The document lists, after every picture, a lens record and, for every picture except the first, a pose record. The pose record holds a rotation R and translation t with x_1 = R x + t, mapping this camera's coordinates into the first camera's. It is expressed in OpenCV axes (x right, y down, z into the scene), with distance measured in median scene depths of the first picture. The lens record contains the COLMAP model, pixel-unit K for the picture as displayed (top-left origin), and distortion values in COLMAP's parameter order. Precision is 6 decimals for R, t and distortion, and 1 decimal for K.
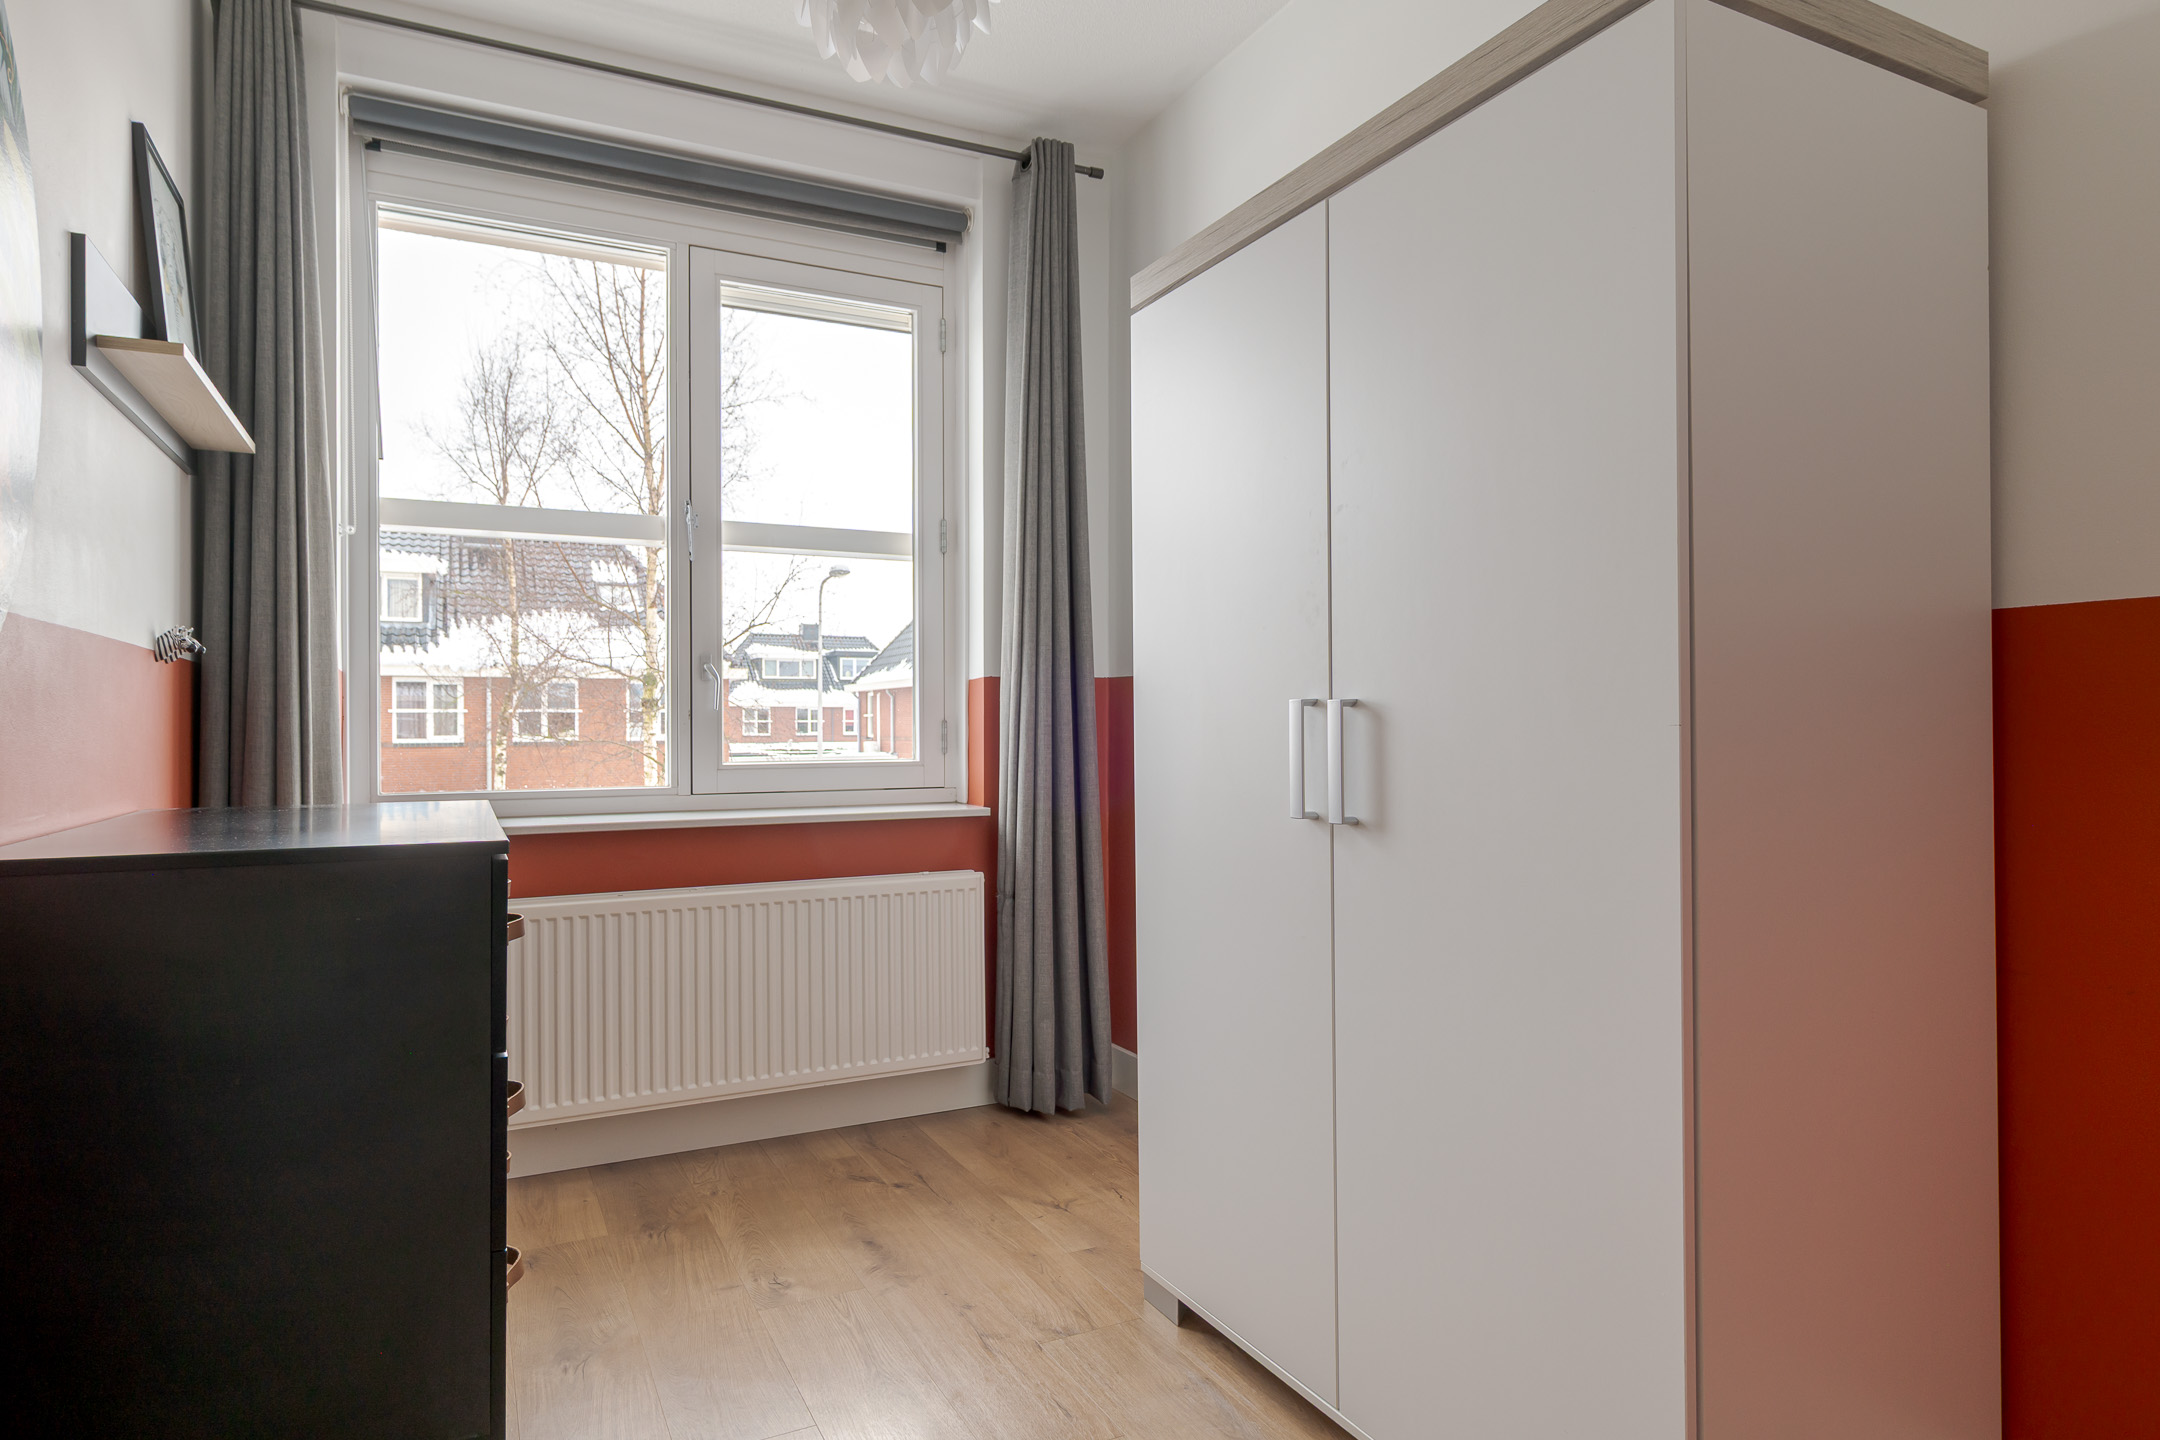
lens RADIAL K [[1231.0, 0, 1080.0], [0, 1231.0, 720.0], [0, 0, 1]] dist [-0.002608, -0.000746]
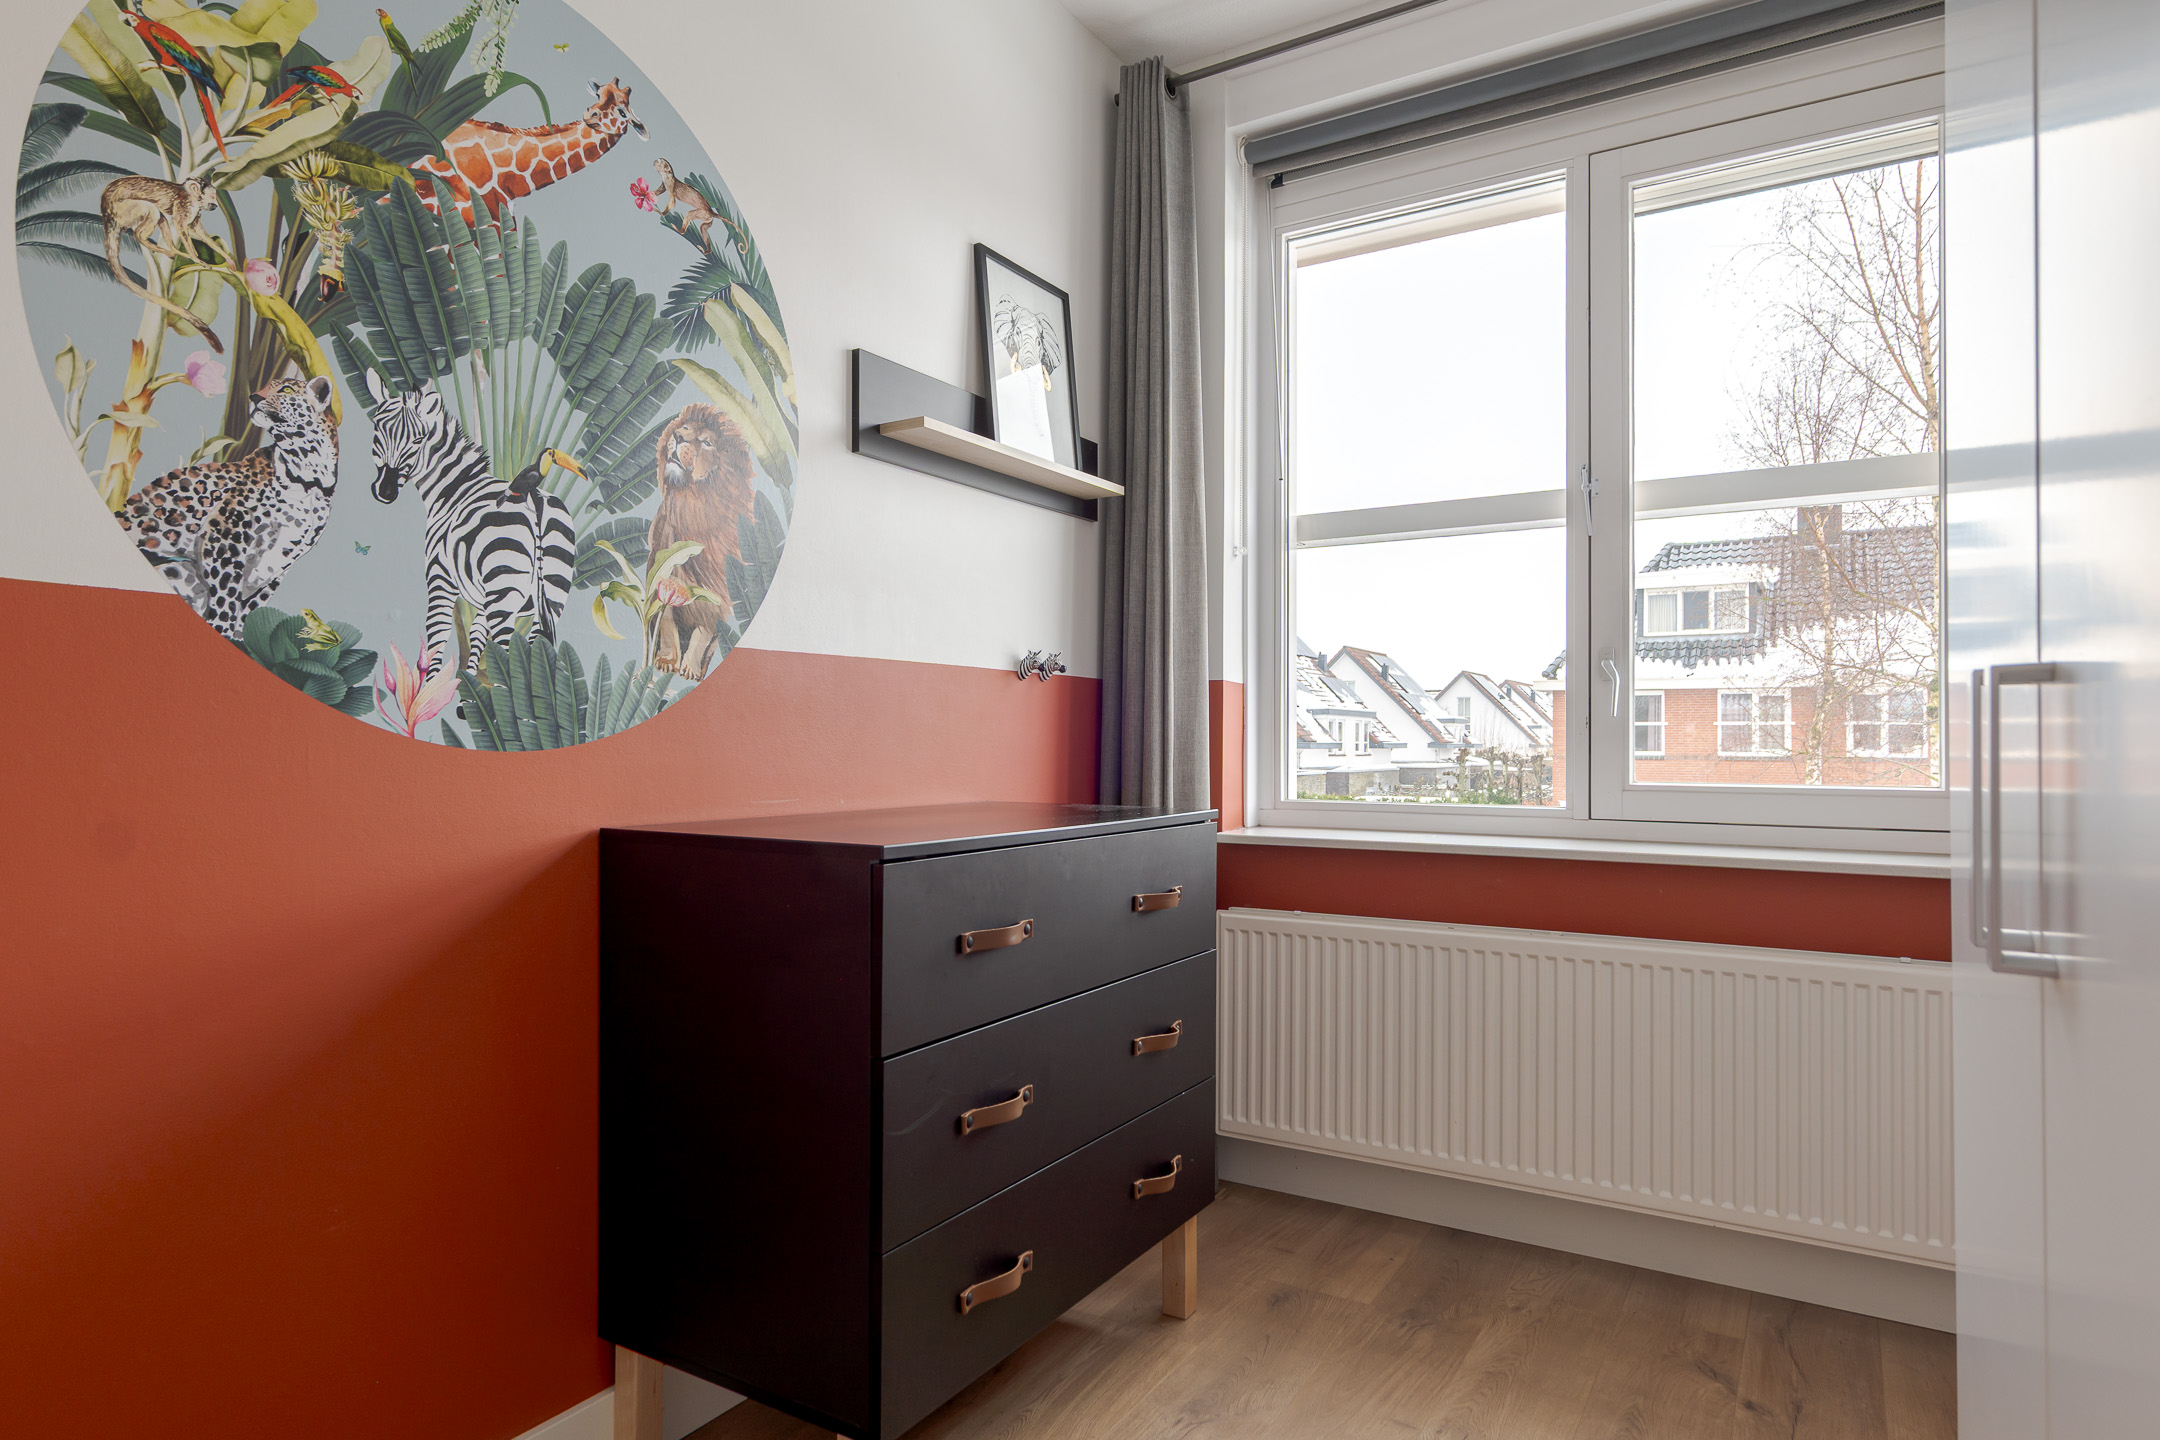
lens RADIAL K [[1227.2, 0, 1078.9], [0, 1227.2, 731.8], [0, 0, 1]] dist [0.000683, -0.000639]
pose [[0.519869, 0.001987, -0.854243, 0.225579], [-0.002866, 0.999996, 0.000581, 0.002393], [0.854241, 0.002146, 0.519873, 0.300053]]
